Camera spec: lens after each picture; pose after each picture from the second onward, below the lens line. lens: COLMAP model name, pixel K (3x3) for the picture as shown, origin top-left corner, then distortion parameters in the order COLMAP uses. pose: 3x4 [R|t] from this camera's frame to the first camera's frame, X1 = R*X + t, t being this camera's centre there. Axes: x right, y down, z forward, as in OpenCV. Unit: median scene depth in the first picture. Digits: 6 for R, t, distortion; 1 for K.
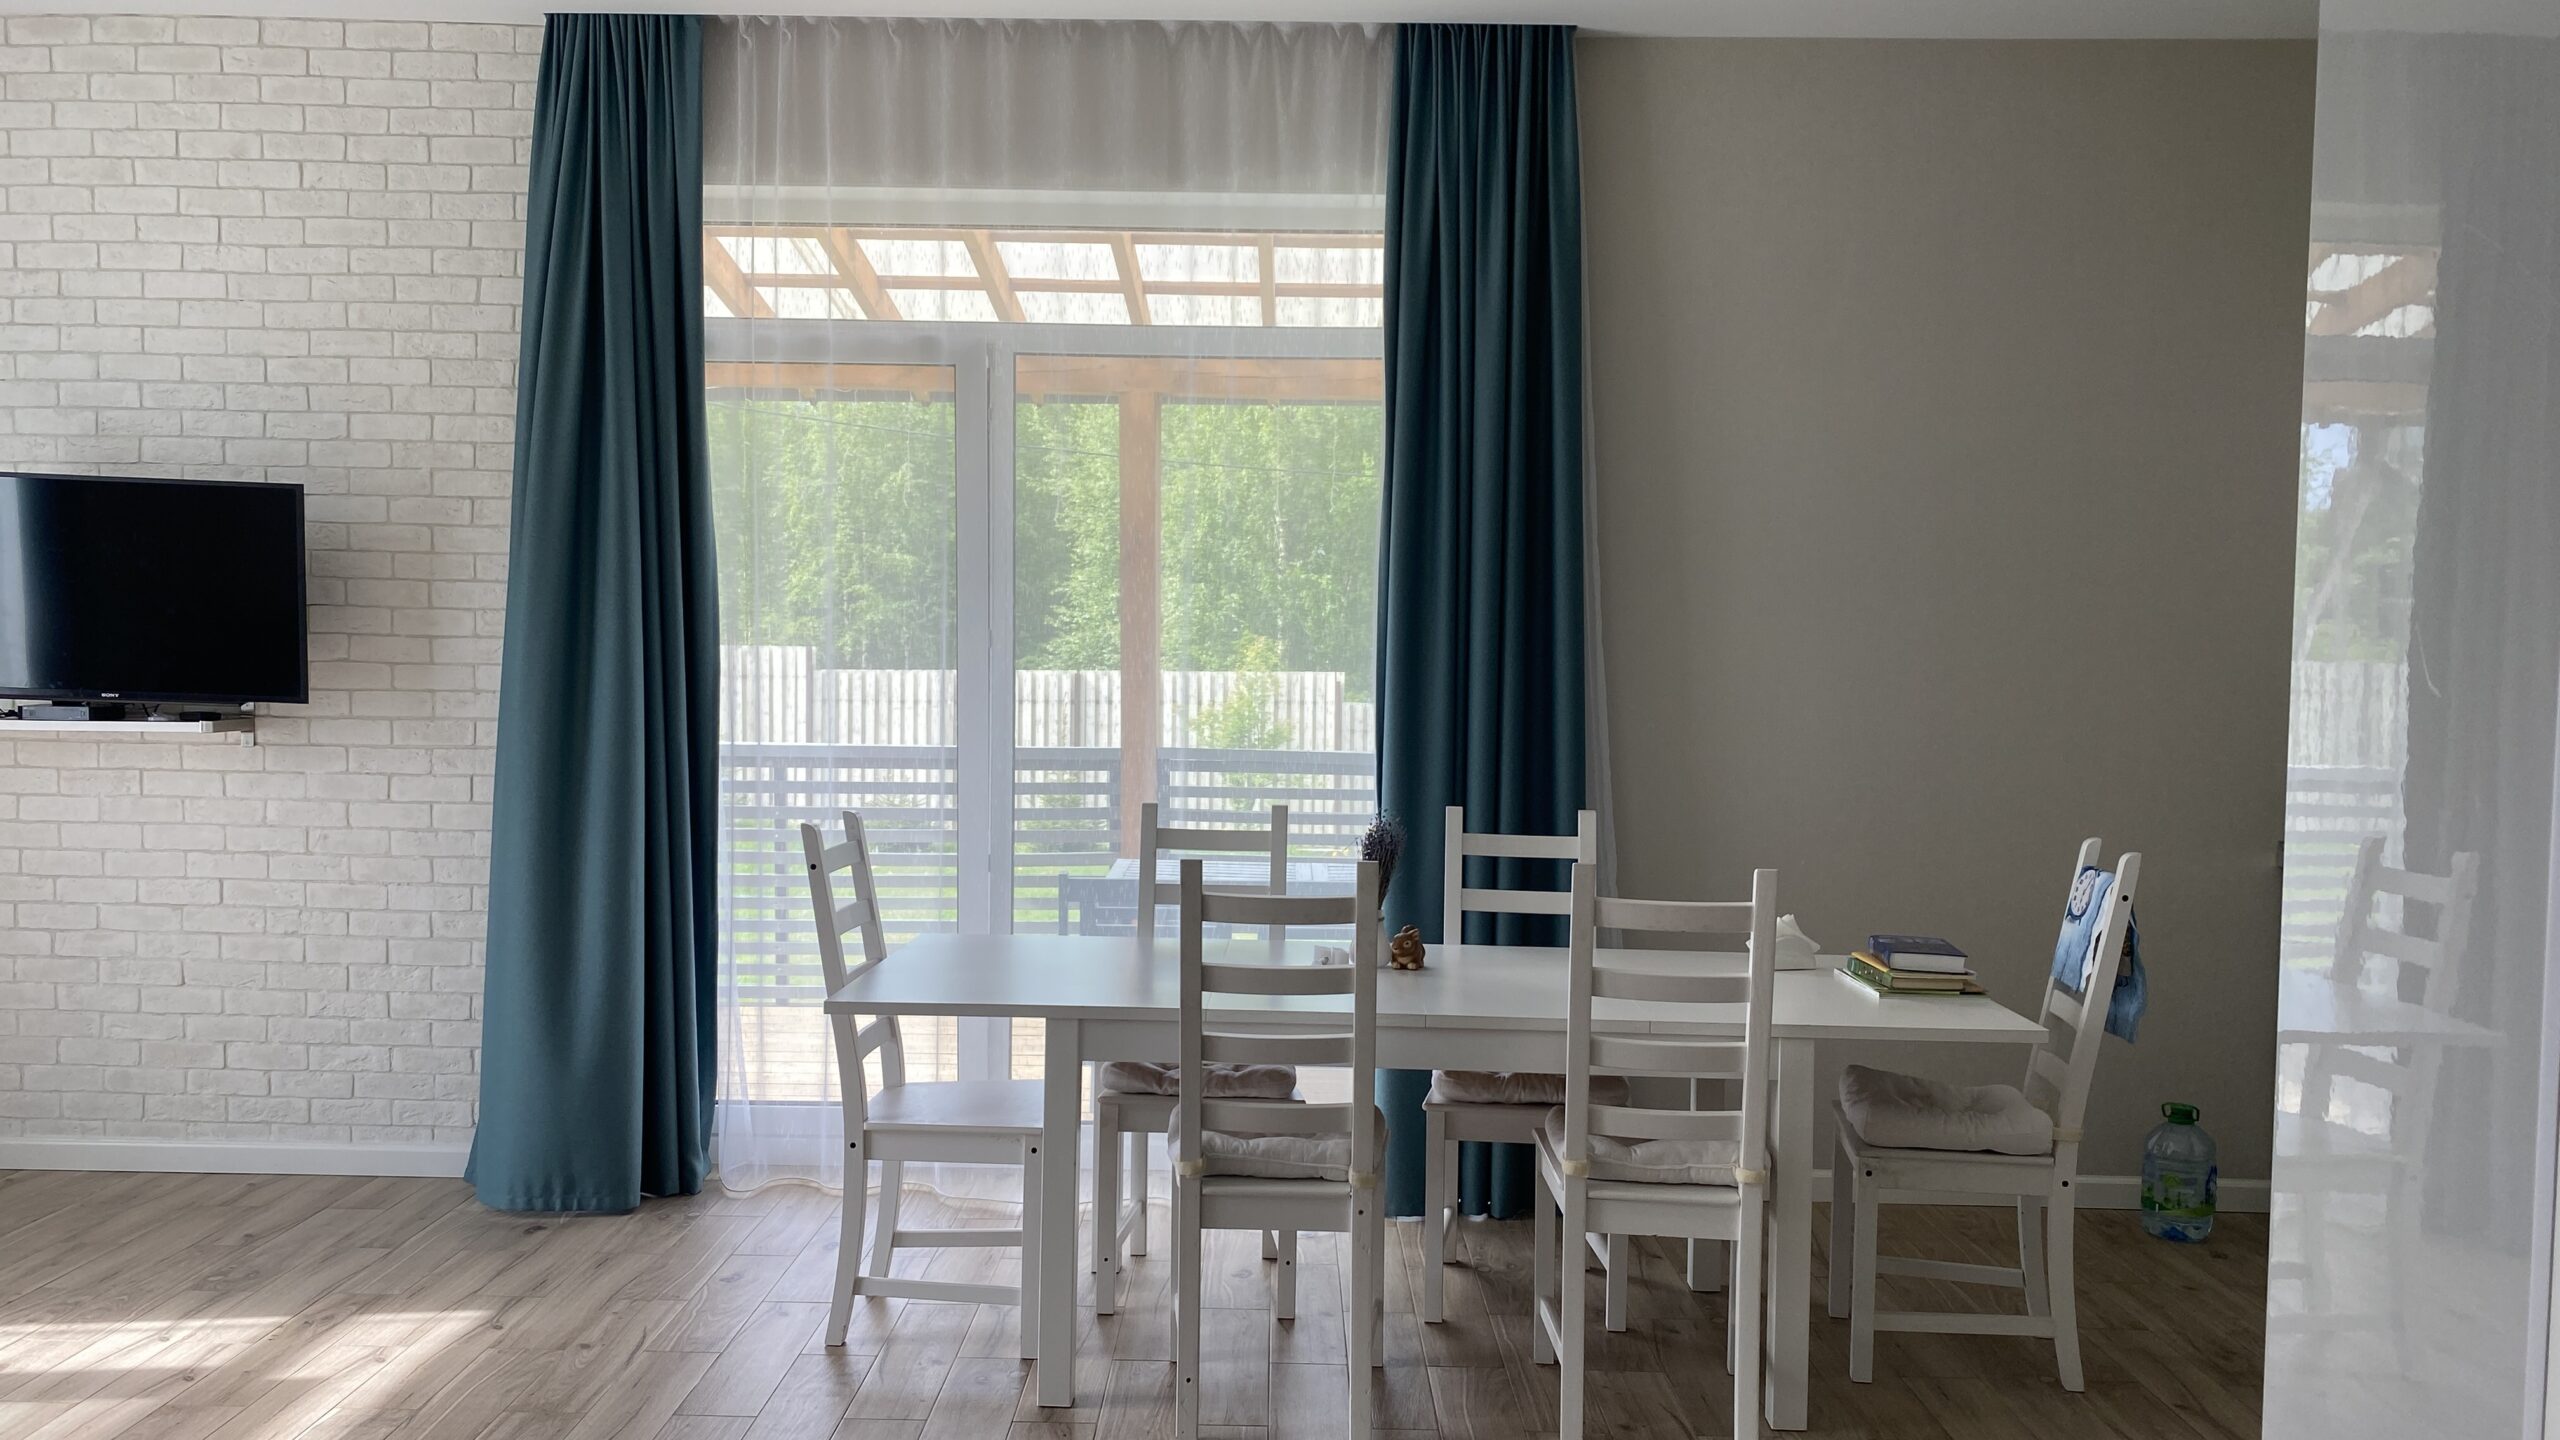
lens RADIAL K [[1965.3, 0, 1247.4], [0, 1965.3, 729.1], [0, 0, 1]] dist [0.071351, -0.086815]
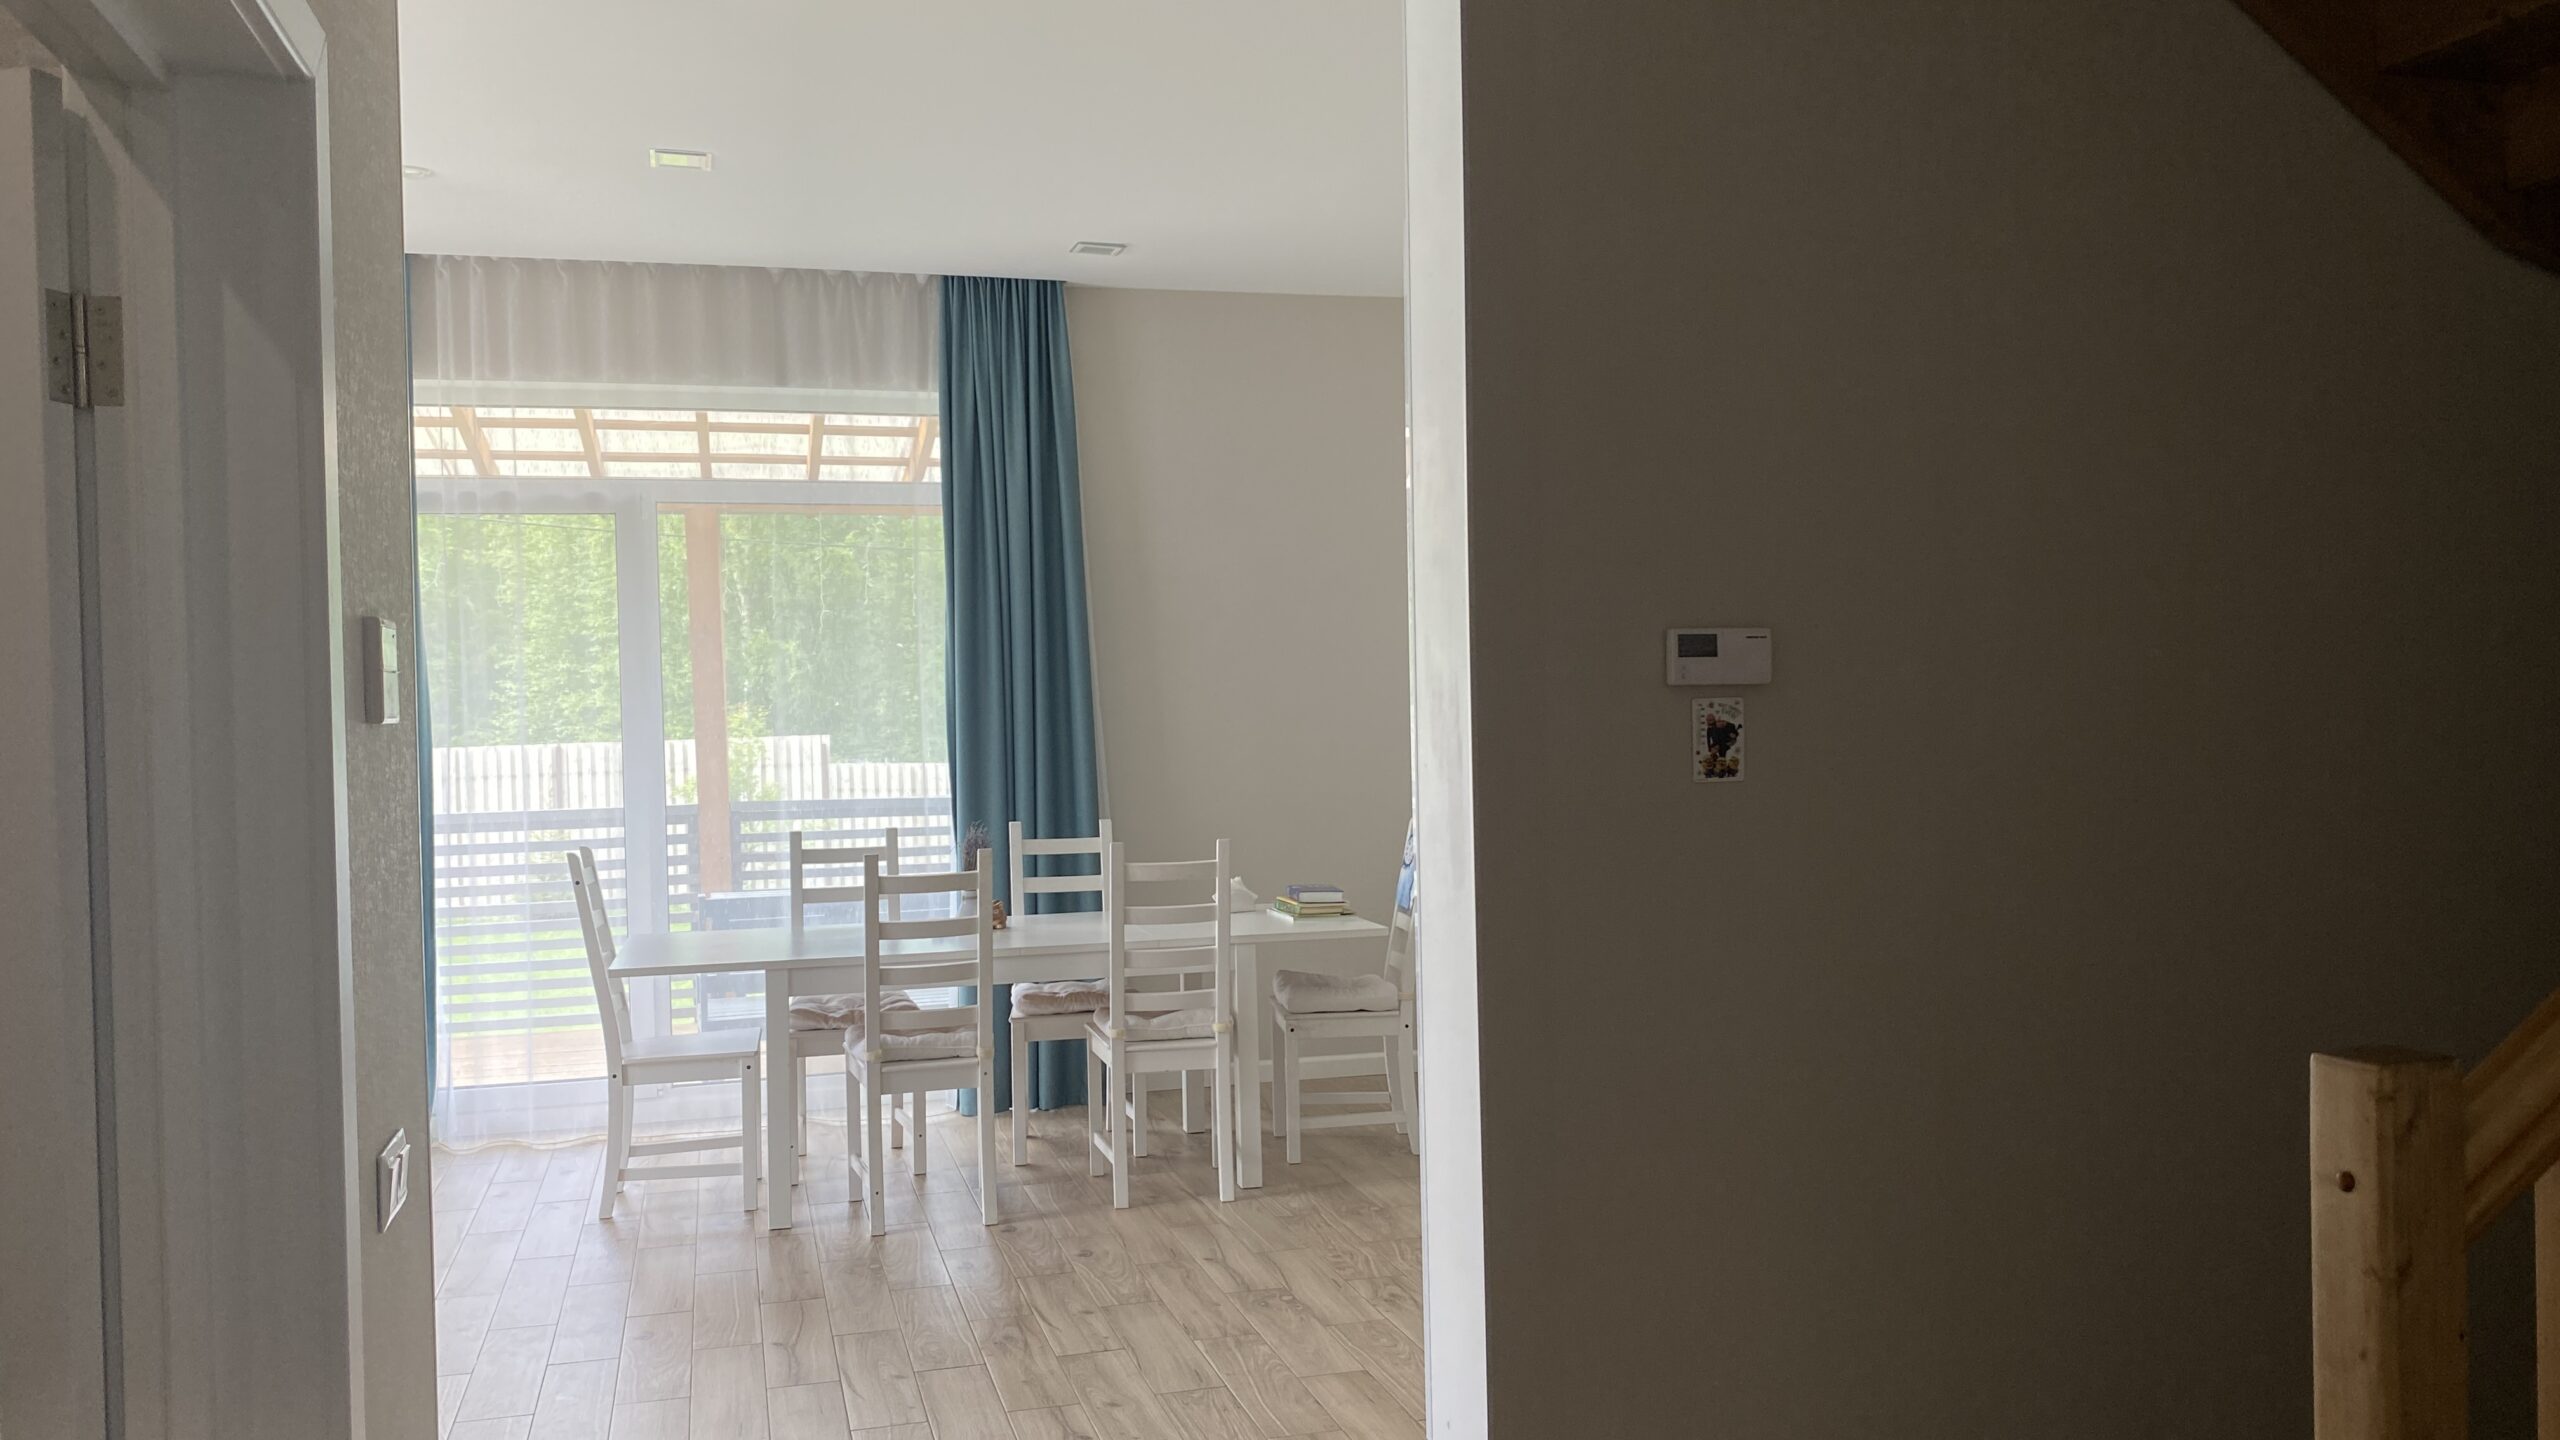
lens RADIAL K [[1965.3, 0, 1230.5], [0, 1965.3, 723.9], [0, 0, 1]] dist [0.071351, -0.086815]
pose [[0.963136, -0.039243, 0.266137, -0.112622], [0.047647, 0.998546, -0.025193, 0.010467], [-0.264761, 0.036945, 0.963606, -0.401531]]
